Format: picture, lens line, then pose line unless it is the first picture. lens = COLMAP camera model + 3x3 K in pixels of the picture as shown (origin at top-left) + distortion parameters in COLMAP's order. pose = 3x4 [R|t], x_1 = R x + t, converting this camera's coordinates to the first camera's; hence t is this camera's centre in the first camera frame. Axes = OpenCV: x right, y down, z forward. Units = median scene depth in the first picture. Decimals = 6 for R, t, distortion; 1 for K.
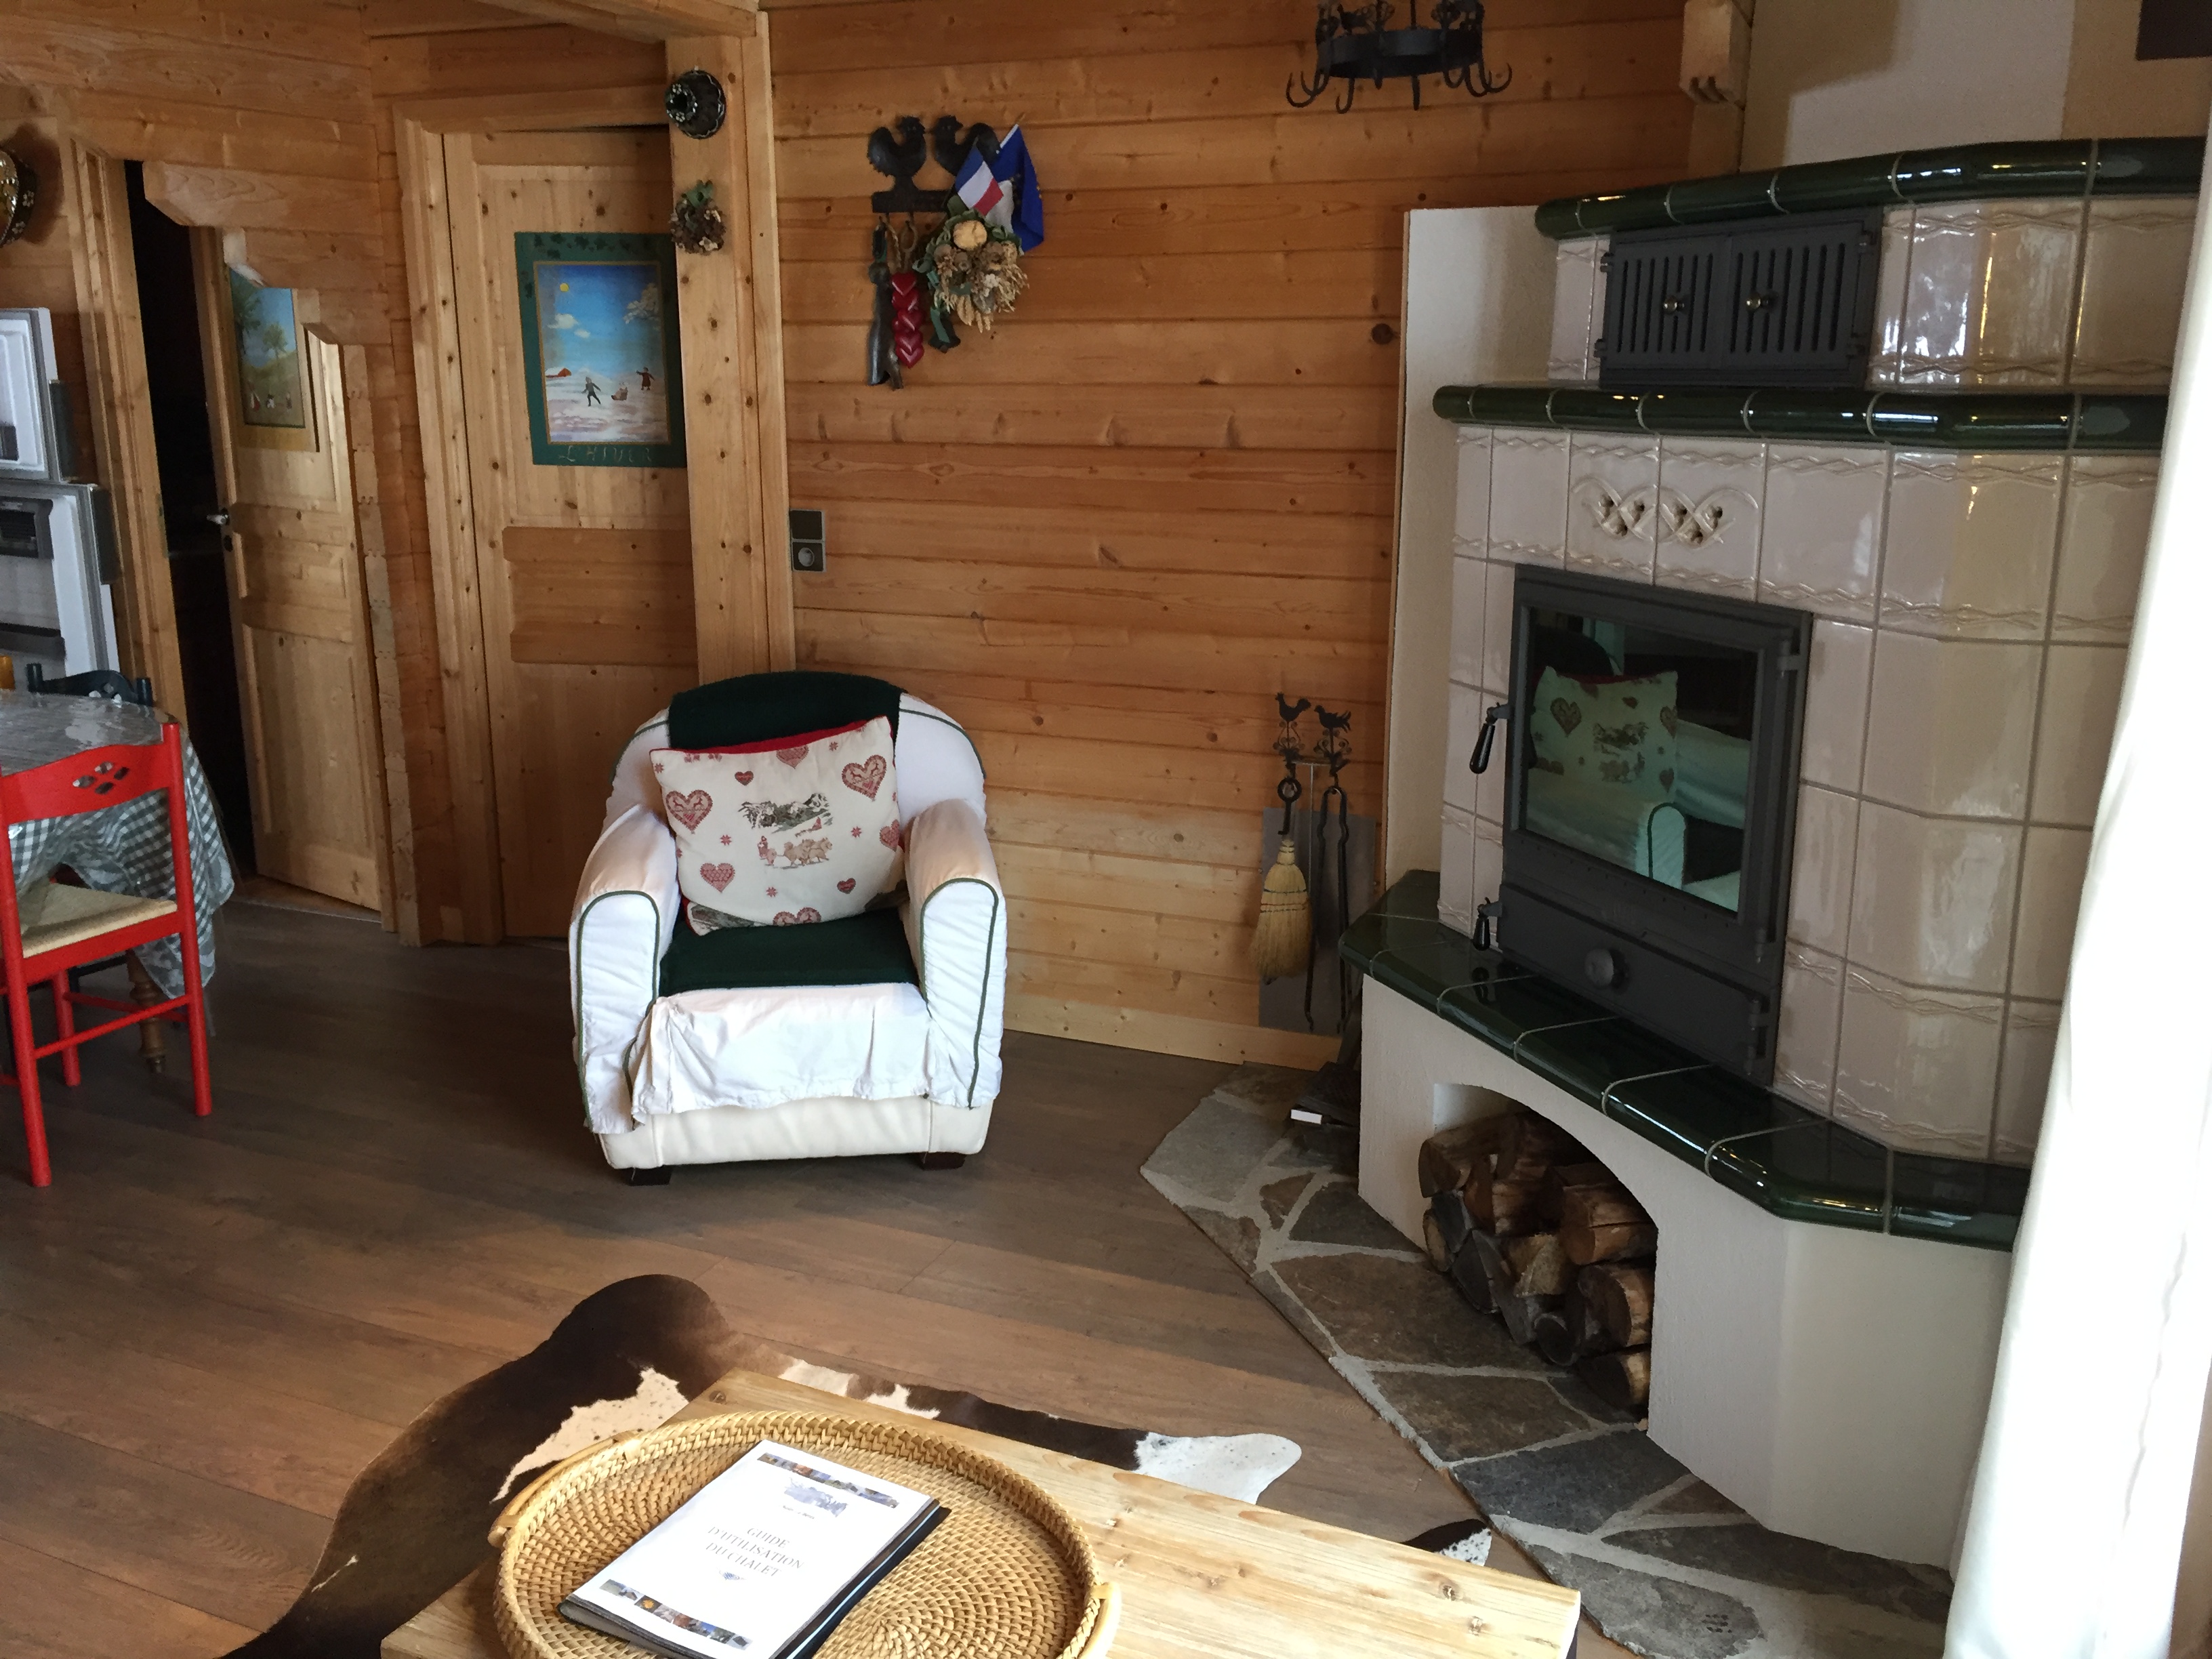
lens RADIAL K [[1909.1, 0, 1106.0], [0, 1909.1, 829.5], [0, 0, 1]] dist [-0.012680, -0.008521]
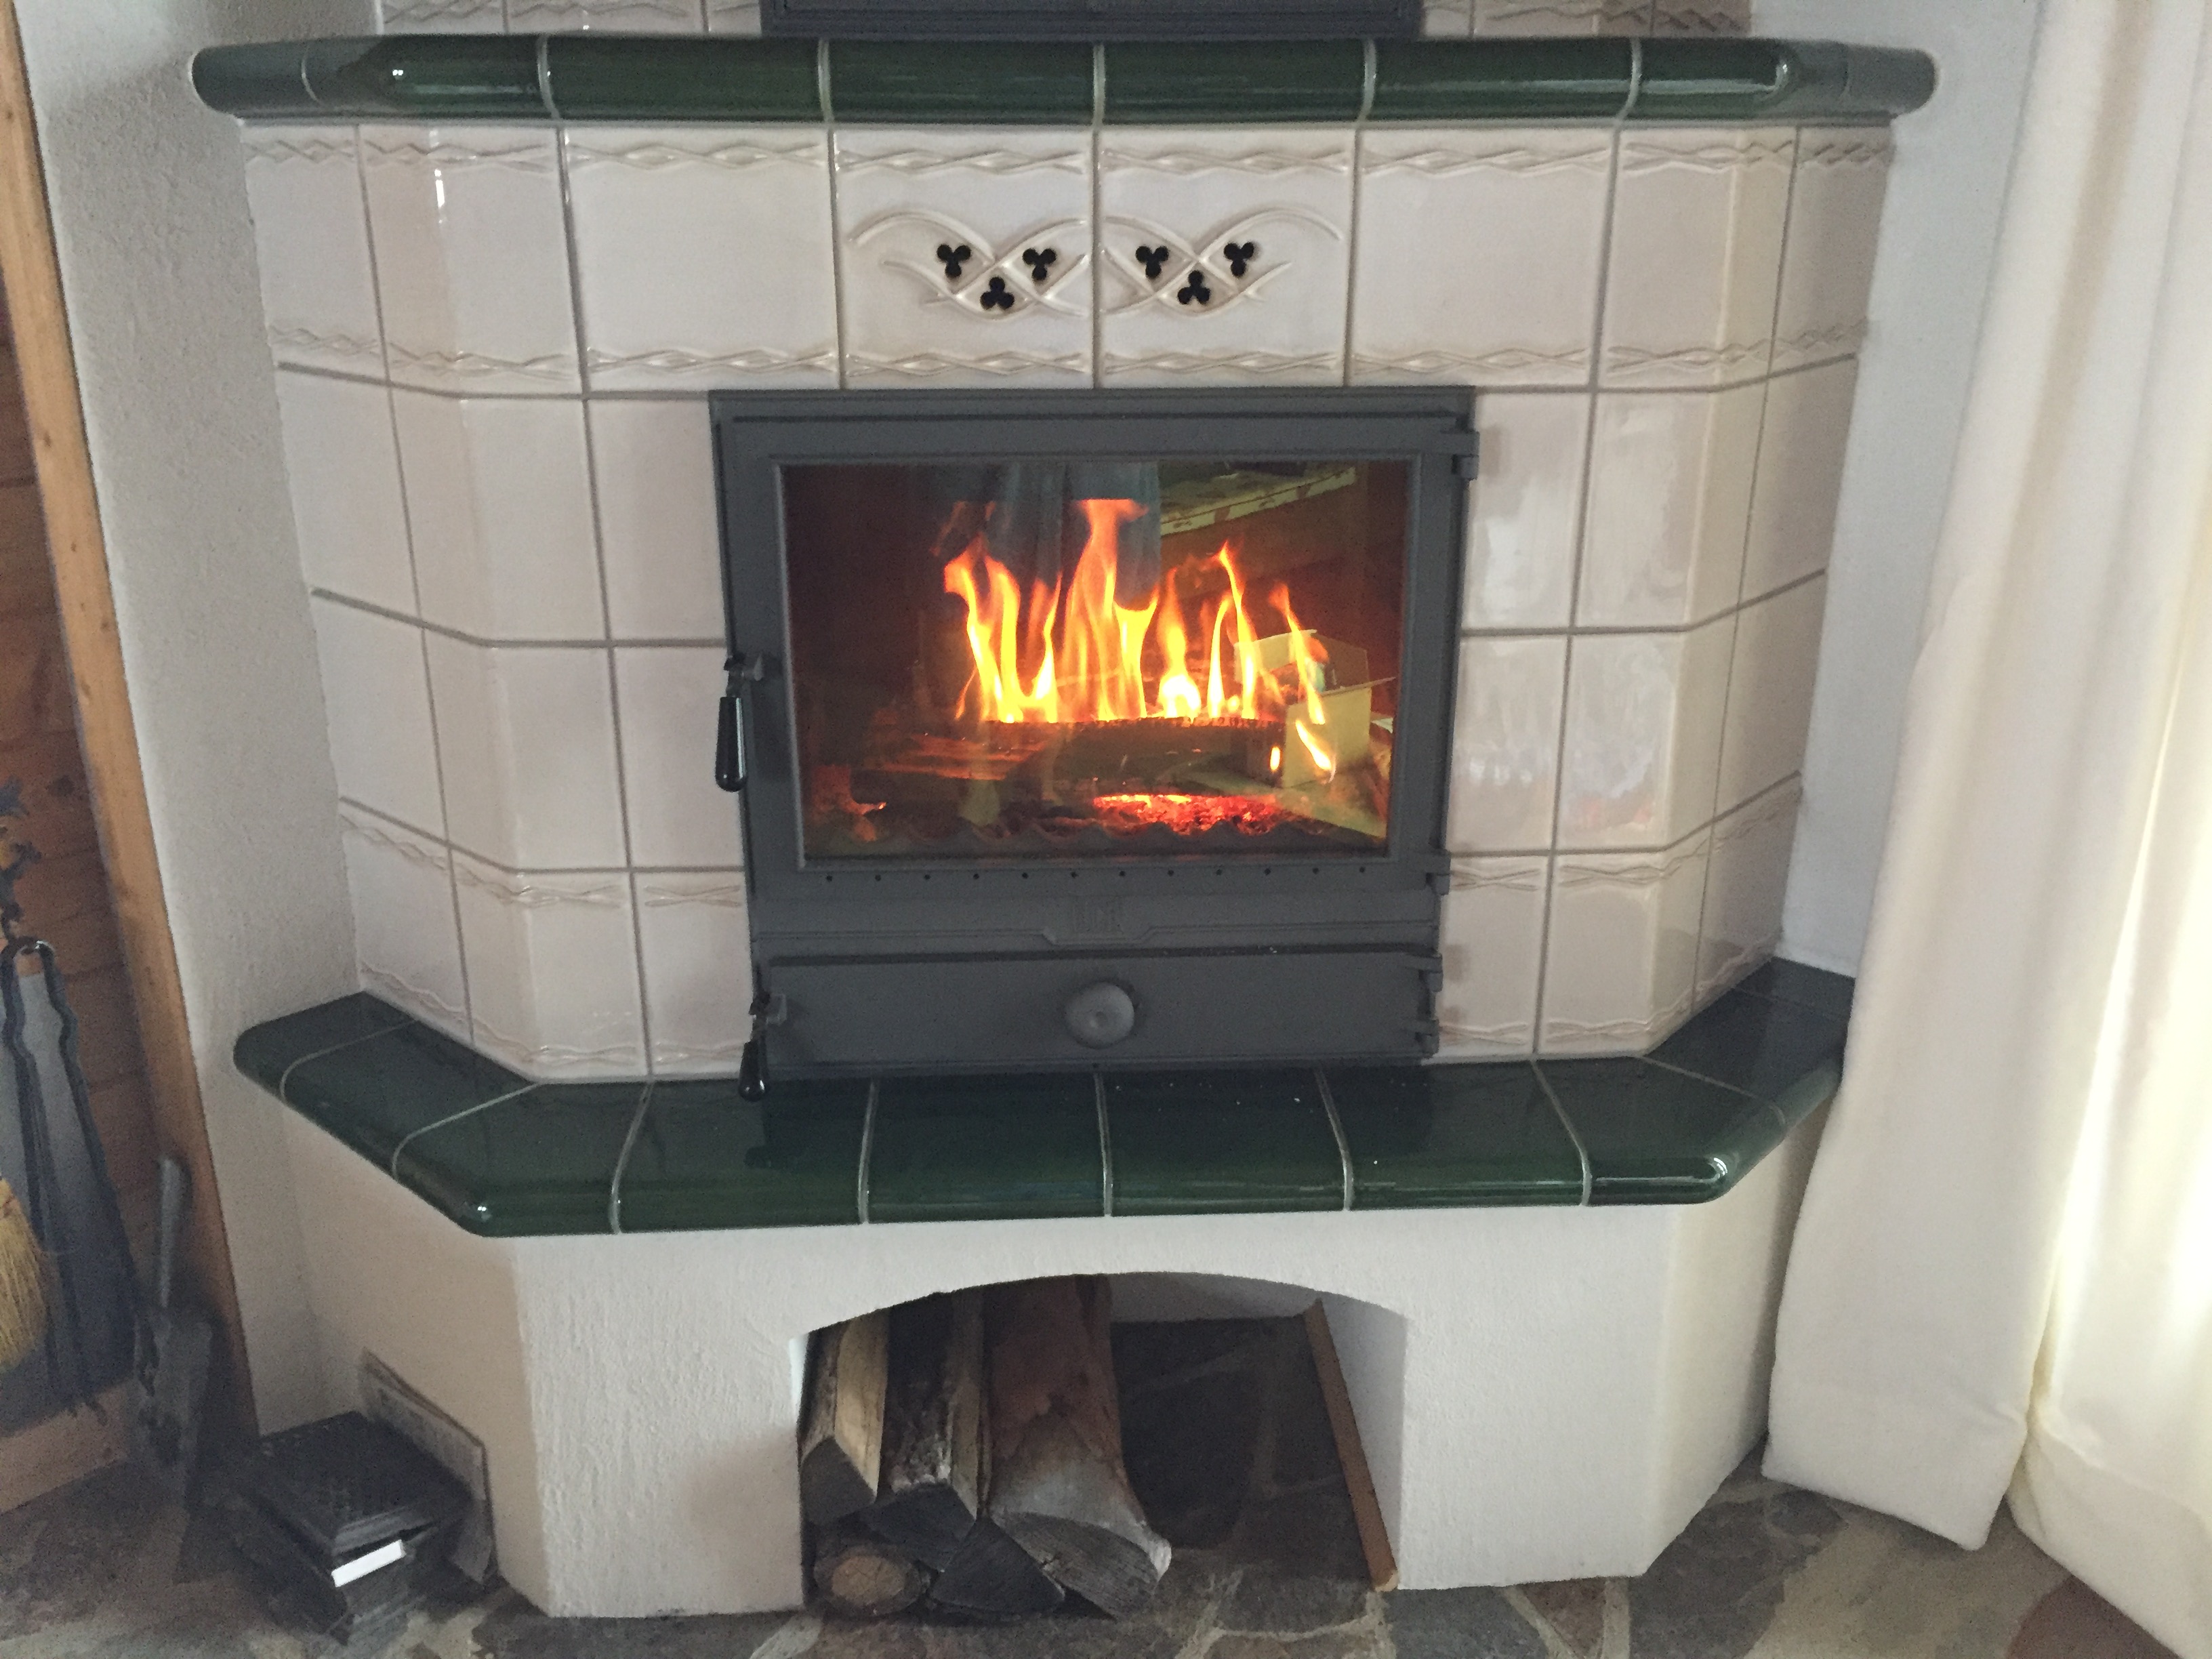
lens RADIAL K [[1982.7, 0, 1106.0], [0, 1982.7, 829.5], [0, 0, 1]] dist [0.015540, 0.002742]
pose [[0.350471, -0.347936, 0.869546, -0.305136], [0.223148, 0.932717, 0.283273, -0.178346], [-0.909602, 0.094759, 0.404531, 0.776996]]
